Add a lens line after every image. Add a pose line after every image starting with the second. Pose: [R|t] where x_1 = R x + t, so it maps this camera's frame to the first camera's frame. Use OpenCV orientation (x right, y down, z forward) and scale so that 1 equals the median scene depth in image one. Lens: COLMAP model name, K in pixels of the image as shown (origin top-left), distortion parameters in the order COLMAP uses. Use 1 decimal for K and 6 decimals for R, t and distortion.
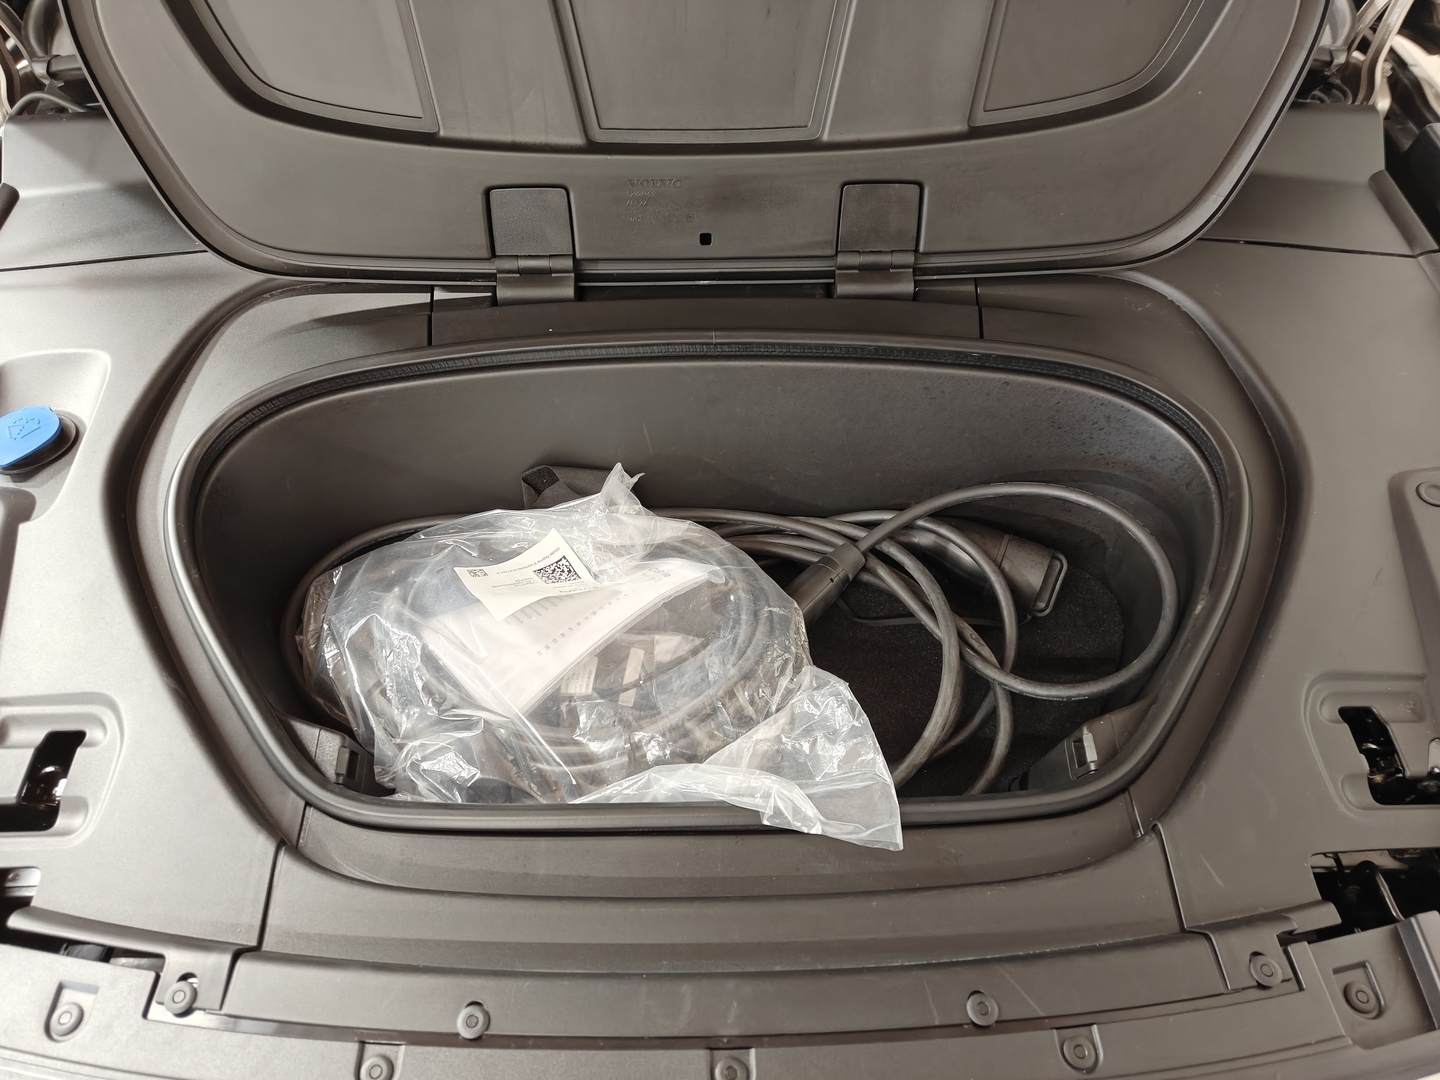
lens RADIAL K [[1004.4, 0, 720.0], [0, 1004.4, 540.0], [0, 0, 1]] dist [0.004322, -0.001385]
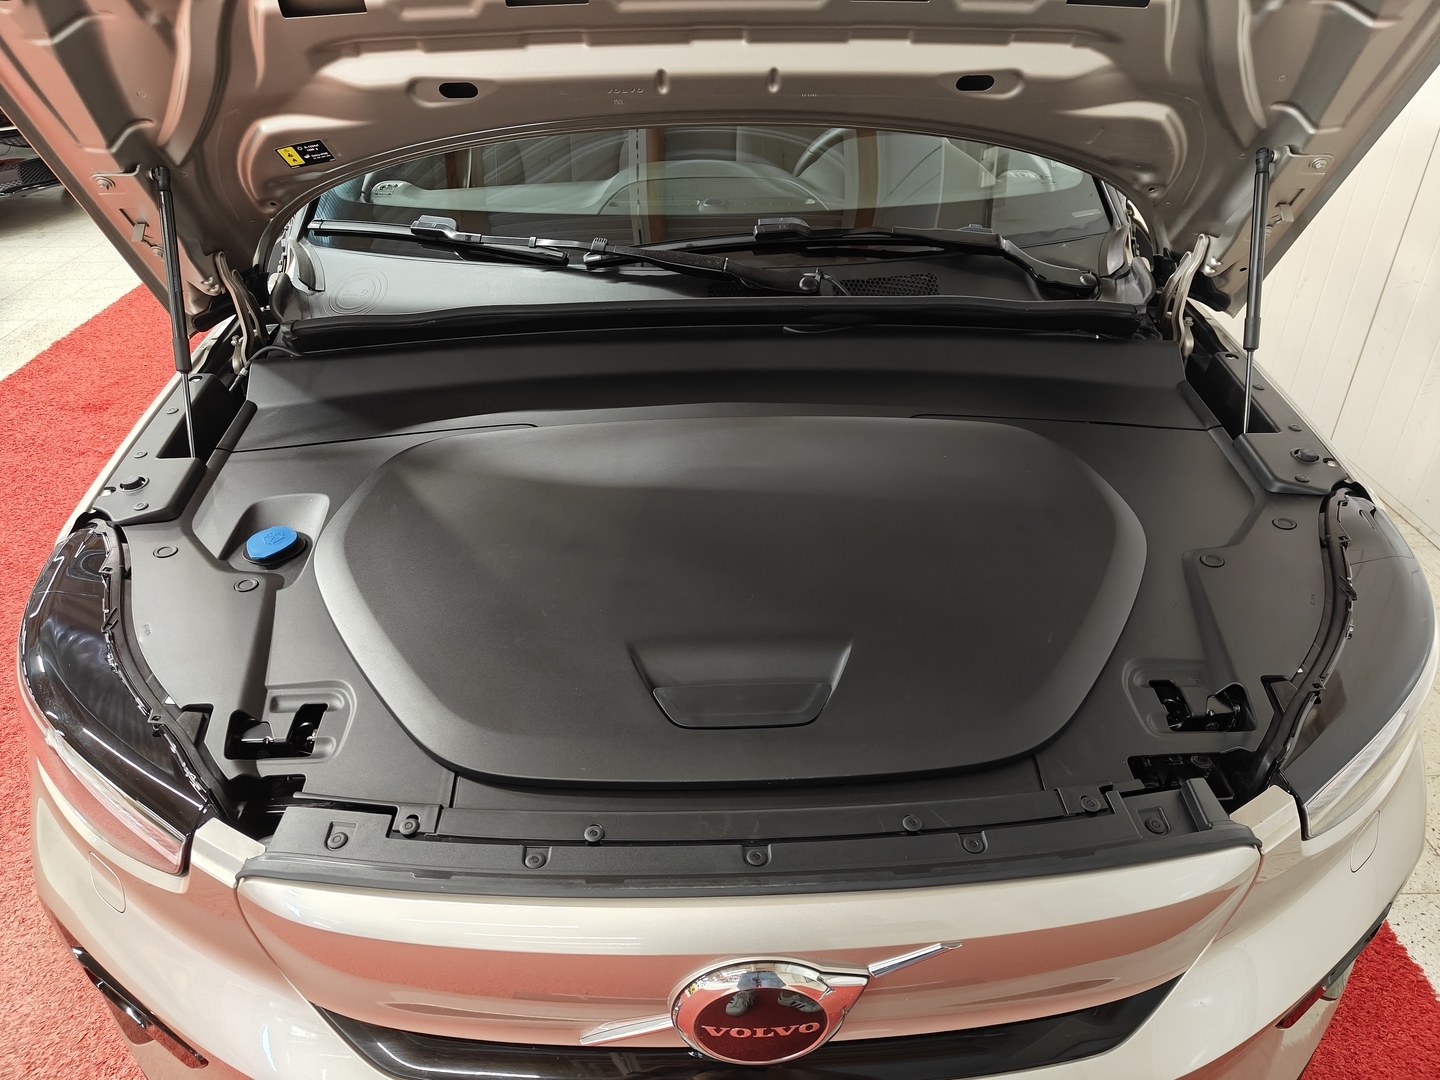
lens RADIAL K [[1004.4, 0, 720.0], [0, 1004.4, 540.0], [0, 0, 1]] dist [0.004322, -0.001385]
pose [[0.999933, -0.010239, -0.005418, -0.028864], [0.008396, 0.962826, -0.269991, 0.420797], [0.007981, 0.269927, 0.962848, -0.606313]]
